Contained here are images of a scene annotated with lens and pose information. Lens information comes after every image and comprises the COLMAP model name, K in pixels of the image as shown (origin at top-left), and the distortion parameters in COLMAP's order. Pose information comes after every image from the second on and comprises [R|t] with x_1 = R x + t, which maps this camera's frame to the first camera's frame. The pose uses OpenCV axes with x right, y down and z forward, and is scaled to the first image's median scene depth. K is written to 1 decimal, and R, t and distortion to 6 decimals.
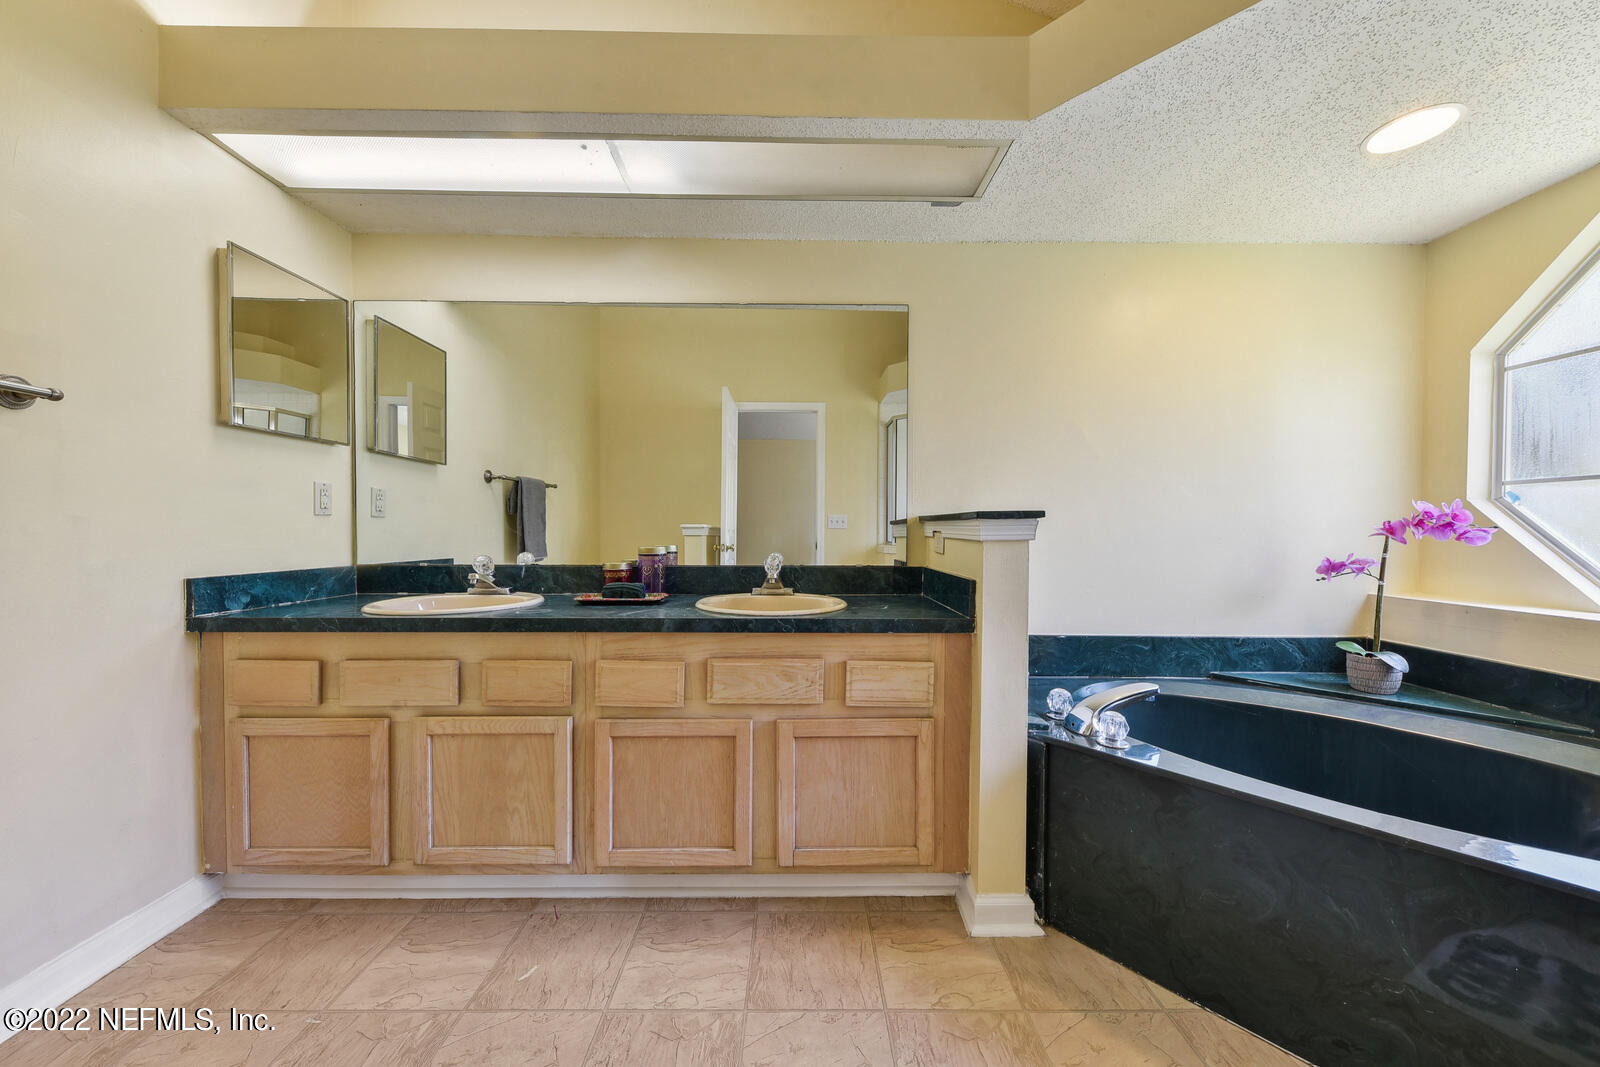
lens RADIAL K [[565.6, 0, 800.0], [0, 565.6, 533.5], [0, 0, 1]] dist [-0.000820, -0.000365]
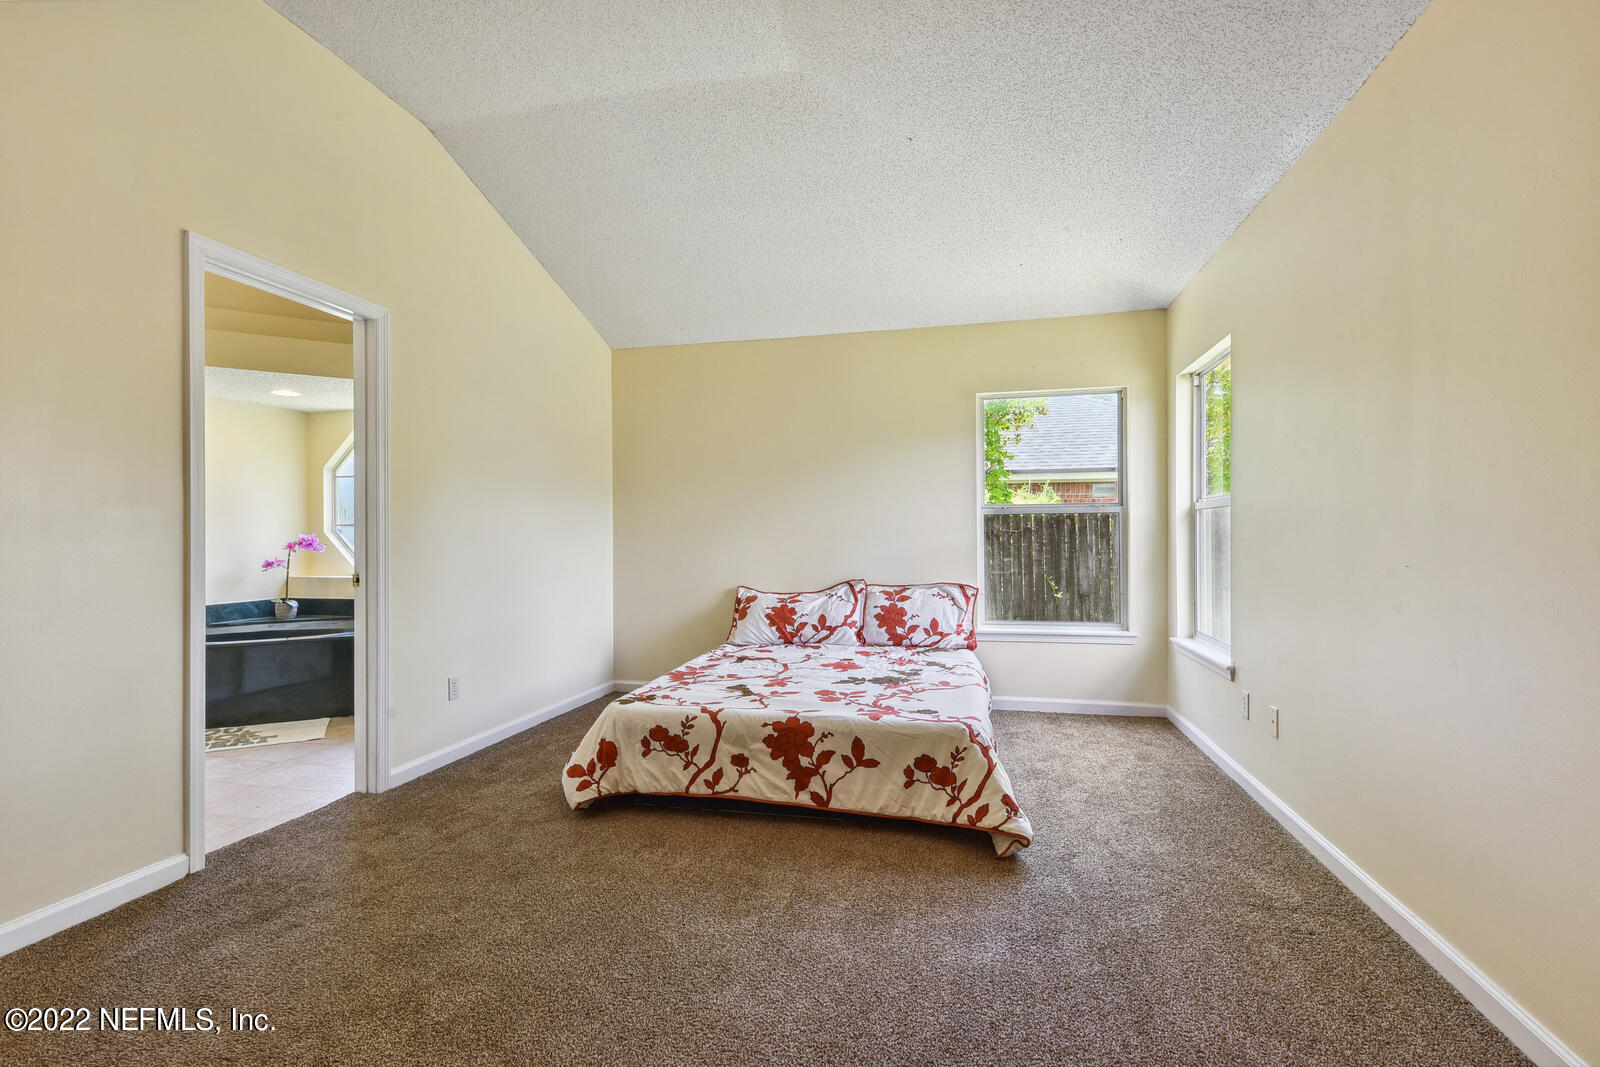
lens RADIAL K [[740.8, 0, 800.0], [0, 740.8, 533.5], [0, 0, 1]] dist [0.000309, 0.000200]
pose [[0.229911, -0.001021, 0.973211, -1.328922], [0.016832, 0.999854, -0.002928, -0.014177], [-0.973066, 0.017054, 0.229894, -1.610246]]
